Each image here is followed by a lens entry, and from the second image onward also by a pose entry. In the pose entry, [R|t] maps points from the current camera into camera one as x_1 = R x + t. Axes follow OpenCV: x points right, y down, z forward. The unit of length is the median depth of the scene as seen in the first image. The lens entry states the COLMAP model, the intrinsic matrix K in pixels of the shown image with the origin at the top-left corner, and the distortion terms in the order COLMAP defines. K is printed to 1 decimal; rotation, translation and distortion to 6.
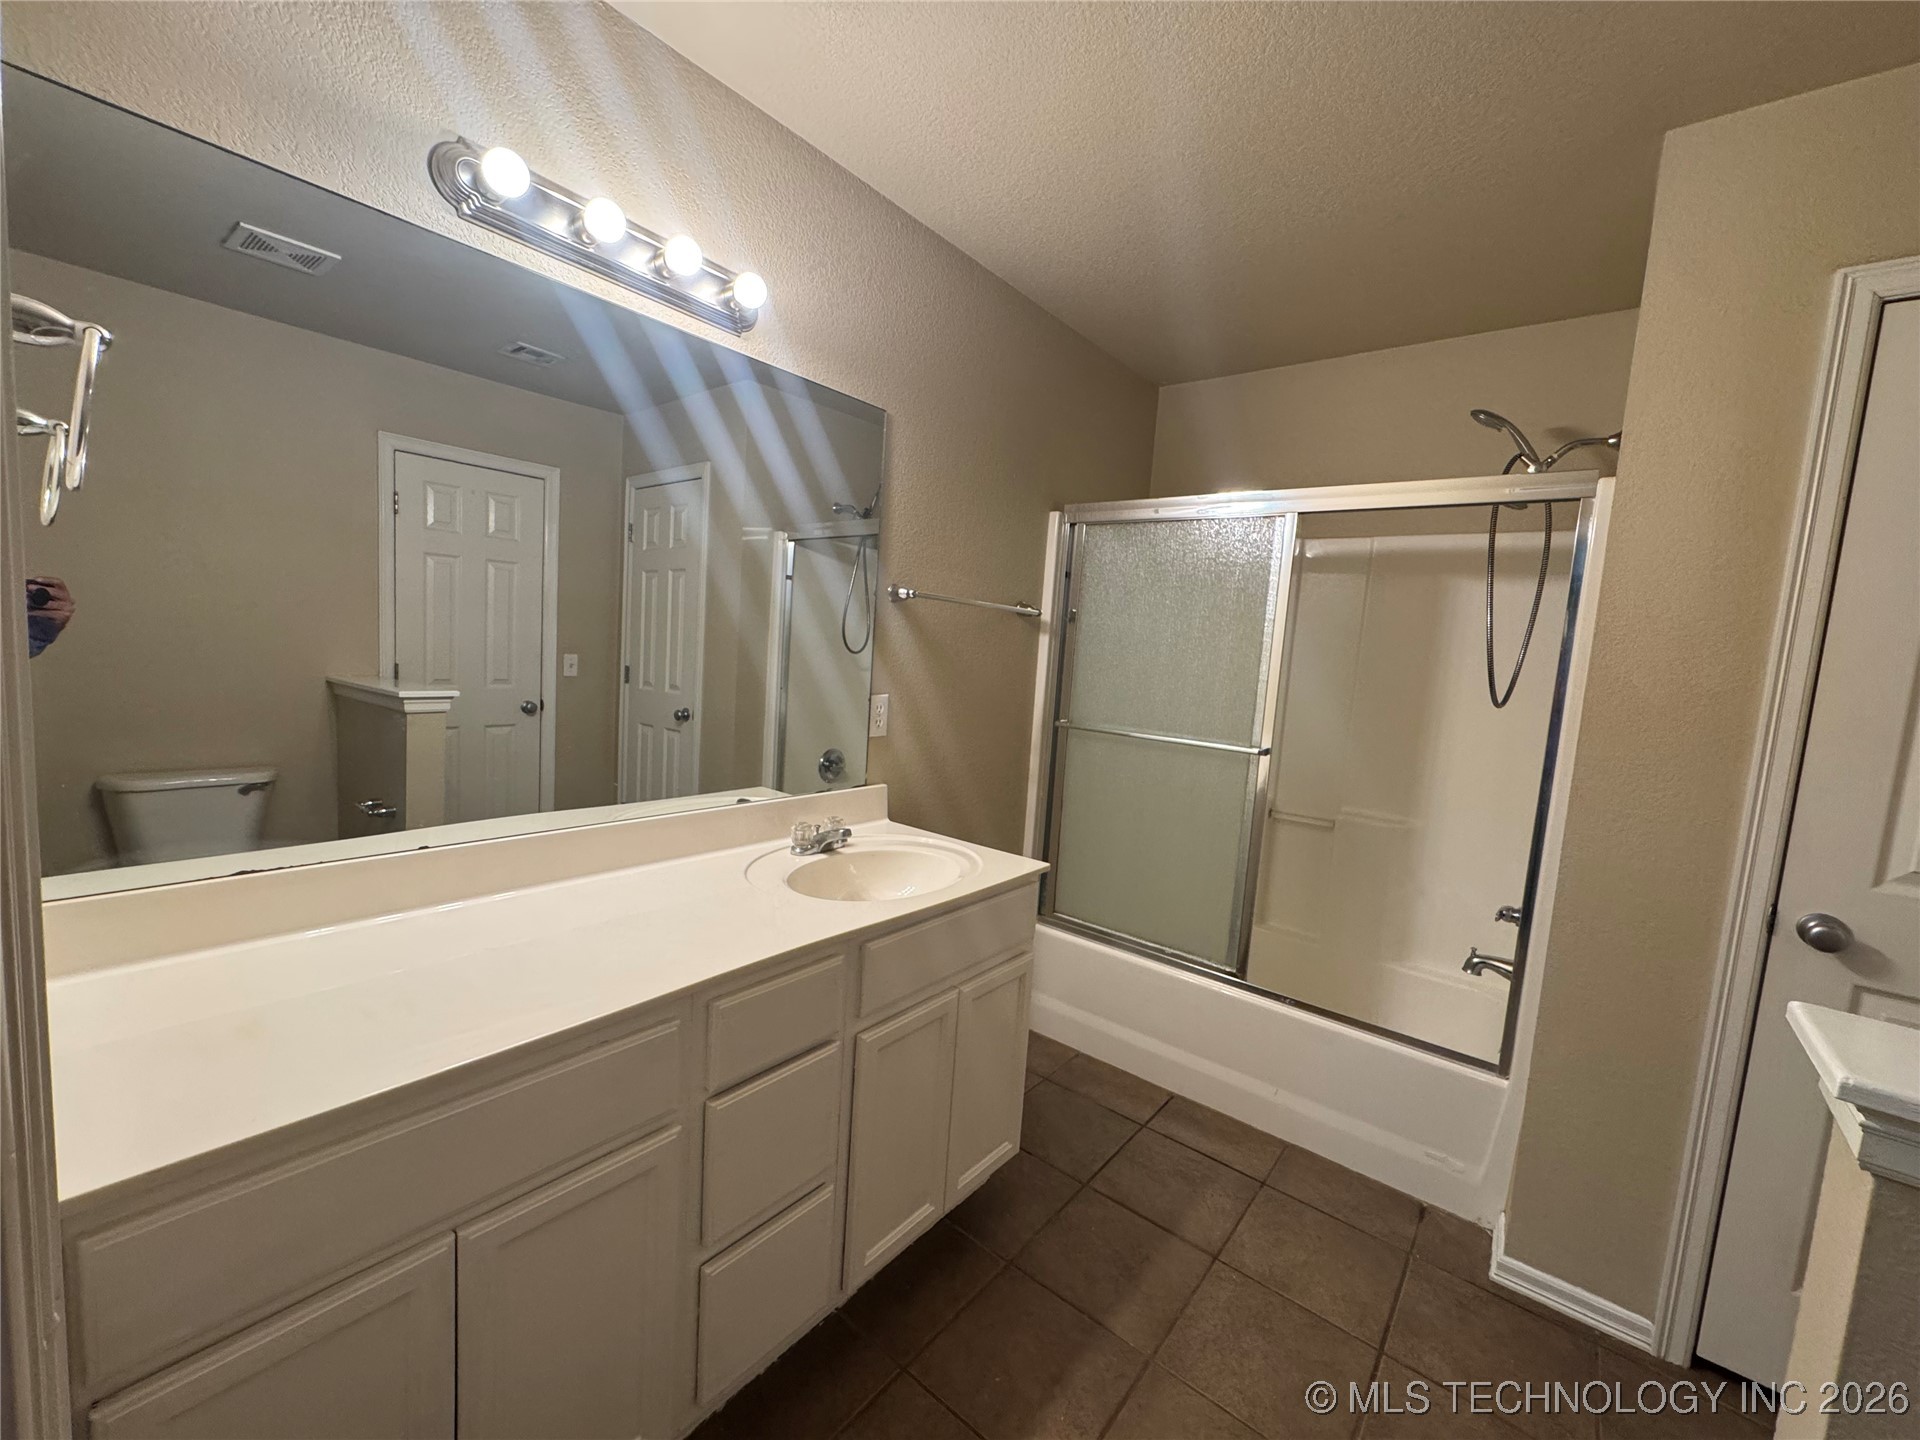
lens RADIAL K [[766.5, 0, 960.6], [0, 766.5, 718.2], [0, 0, 1]] dist [-0.002493, -0.000087]
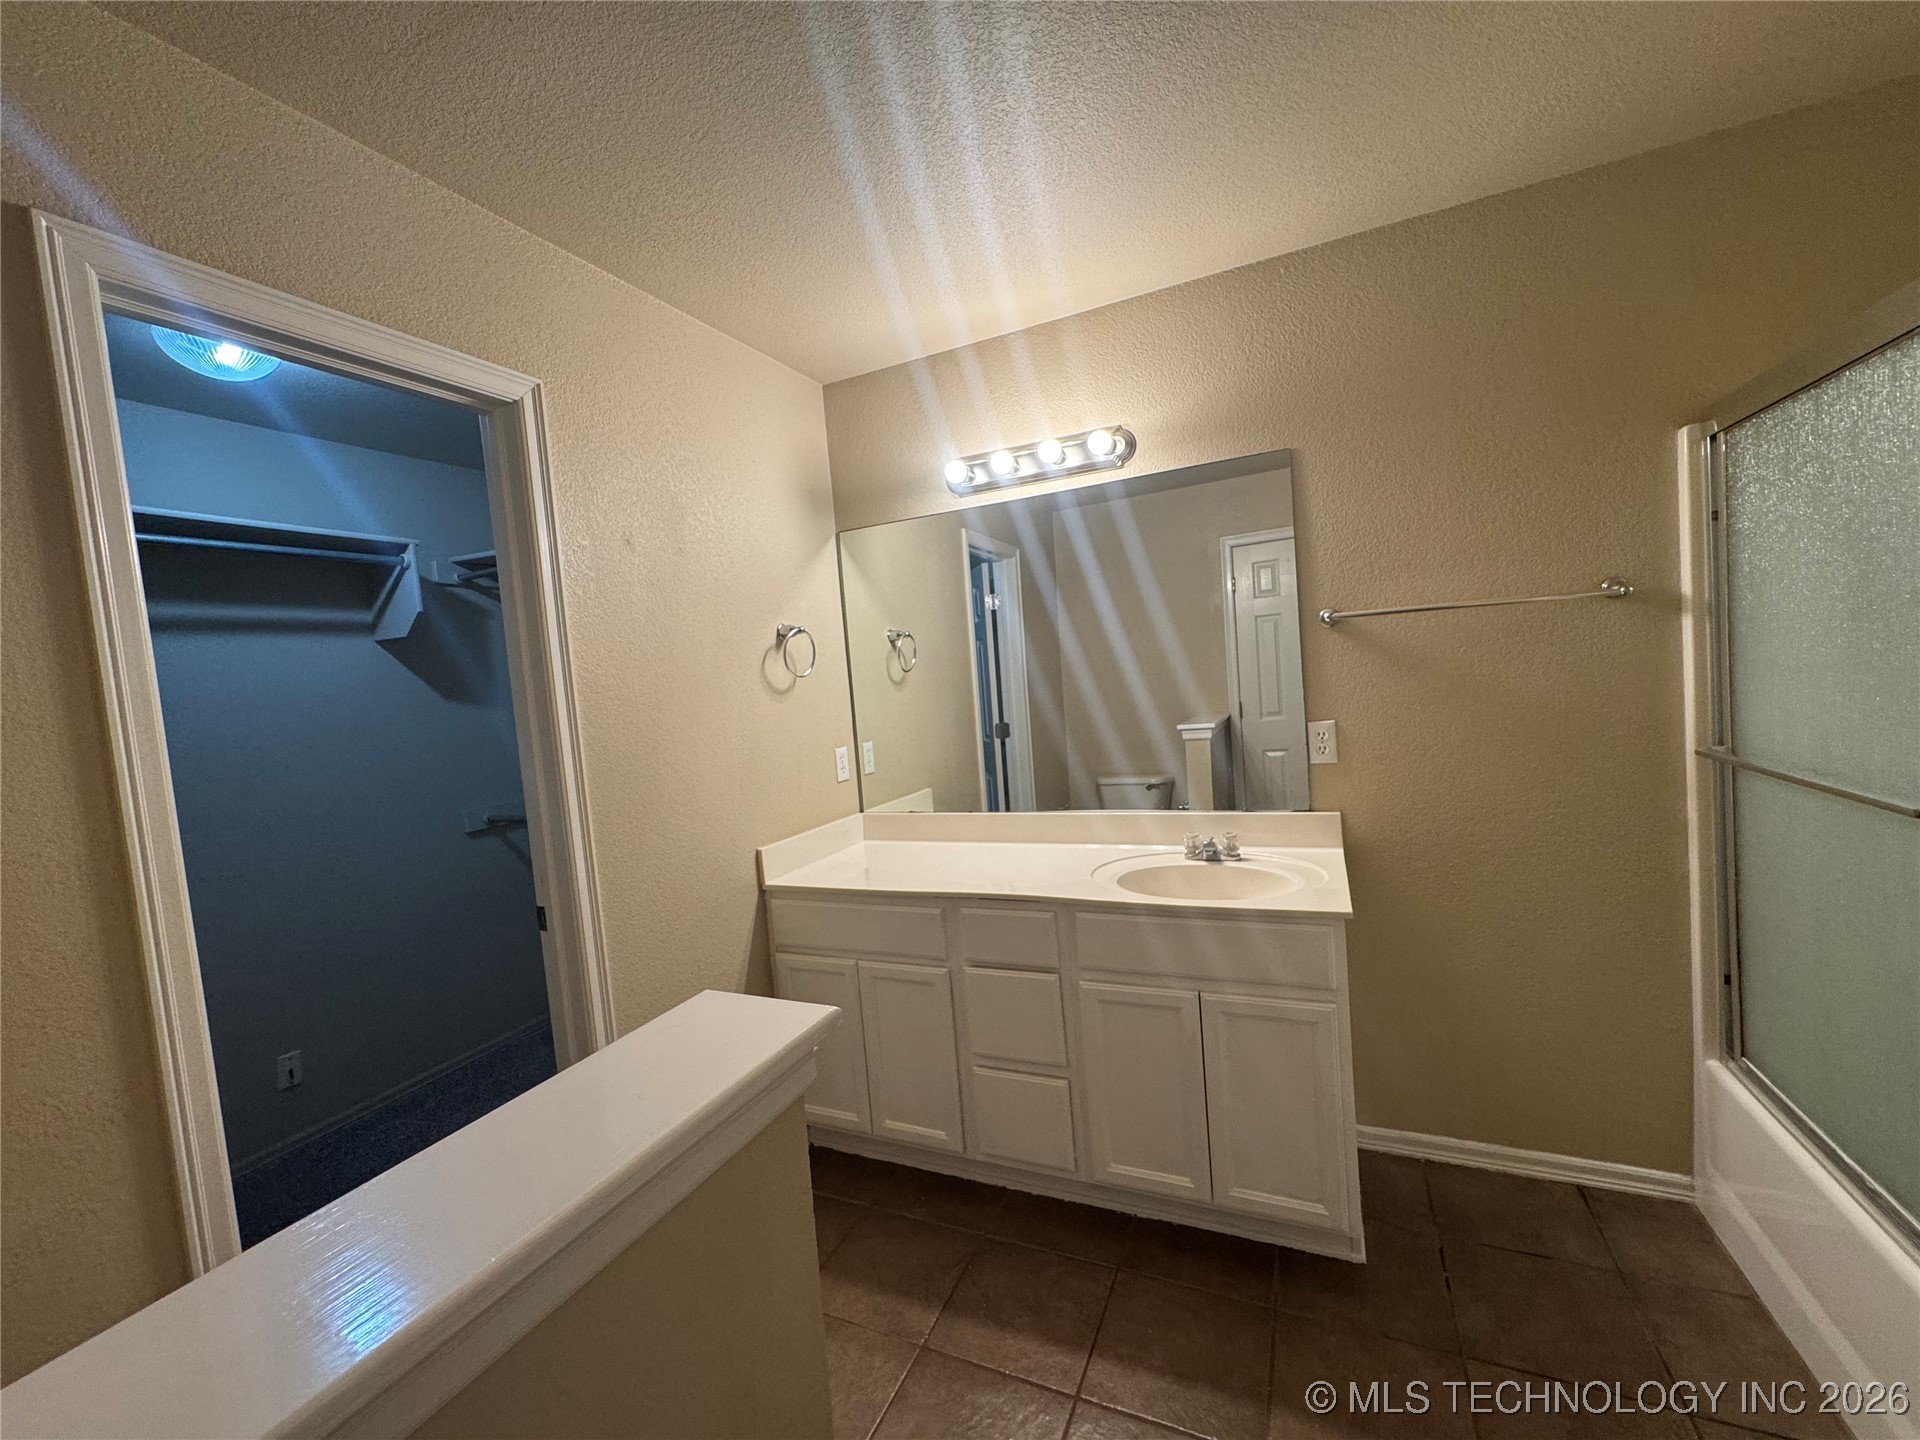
lens RADIAL K [[760.6, 0, 962.5], [0, 760.6, 720.8], [0, 0, 1]] dist [-0.000138, 0.000041]
pose [[0.237827, -0.029172, -0.970869, 0.880720], [0.006948, 0.999574, -0.028332, -0.008543], [0.971283, -0.000007, 0.237929, 0.364489]]
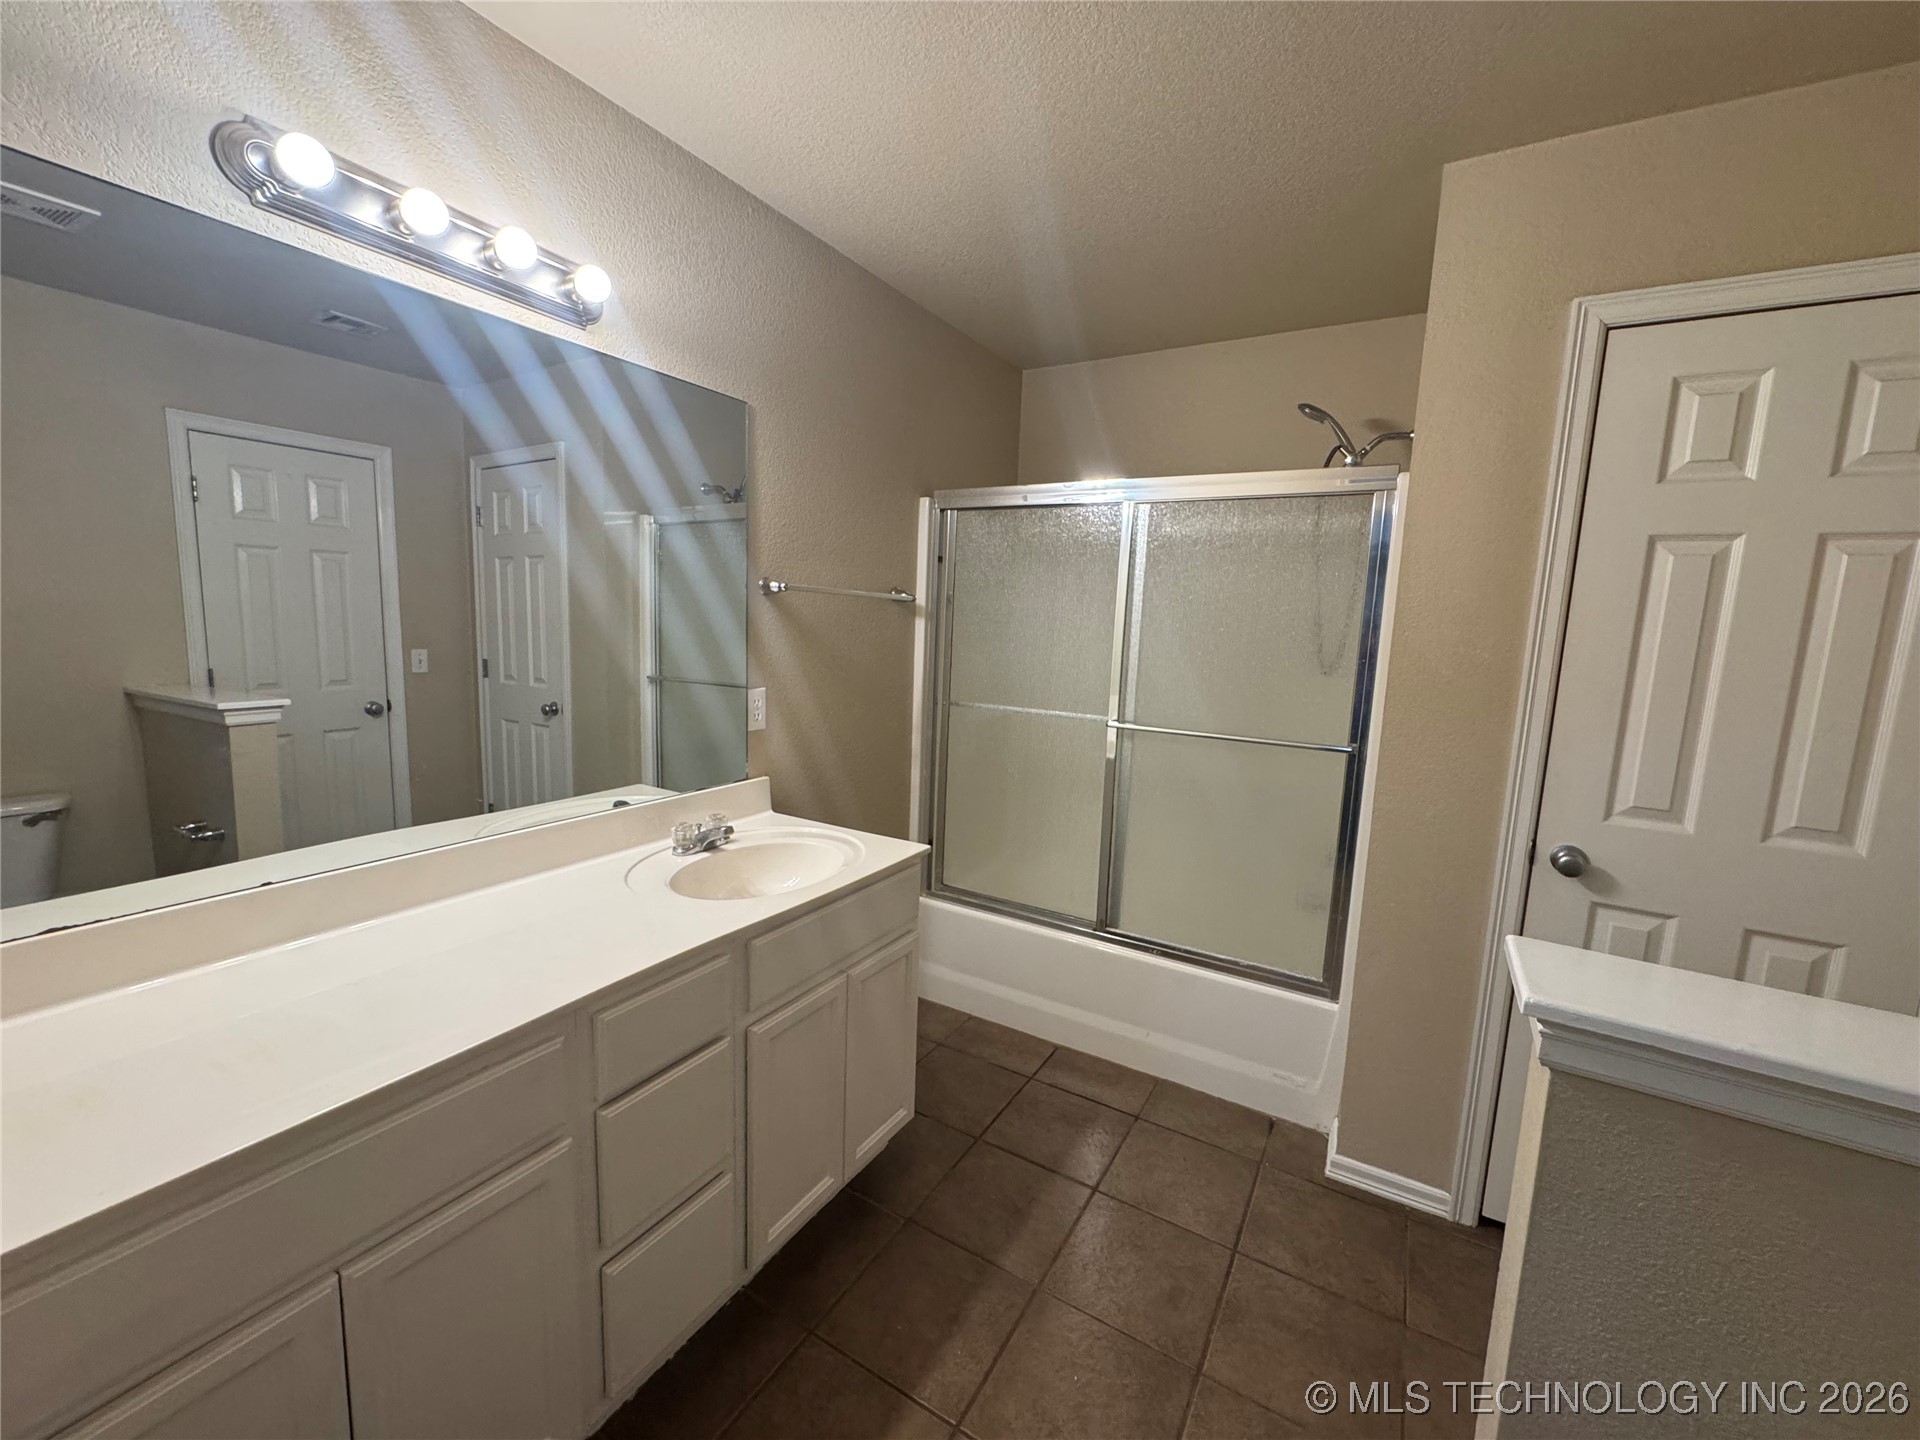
lens RADIAL K [[766.5, 0, 960.6], [0, 766.5, 718.2], [0, 0, 1]] dist [-0.002493, -0.000087]
pose [[0.989091, -0.048800, 0.138984, 0.020386], [0.042882, 0.998054, 0.045263, -0.030436], [-0.140923, -0.038809, 0.989260, -0.037190]]
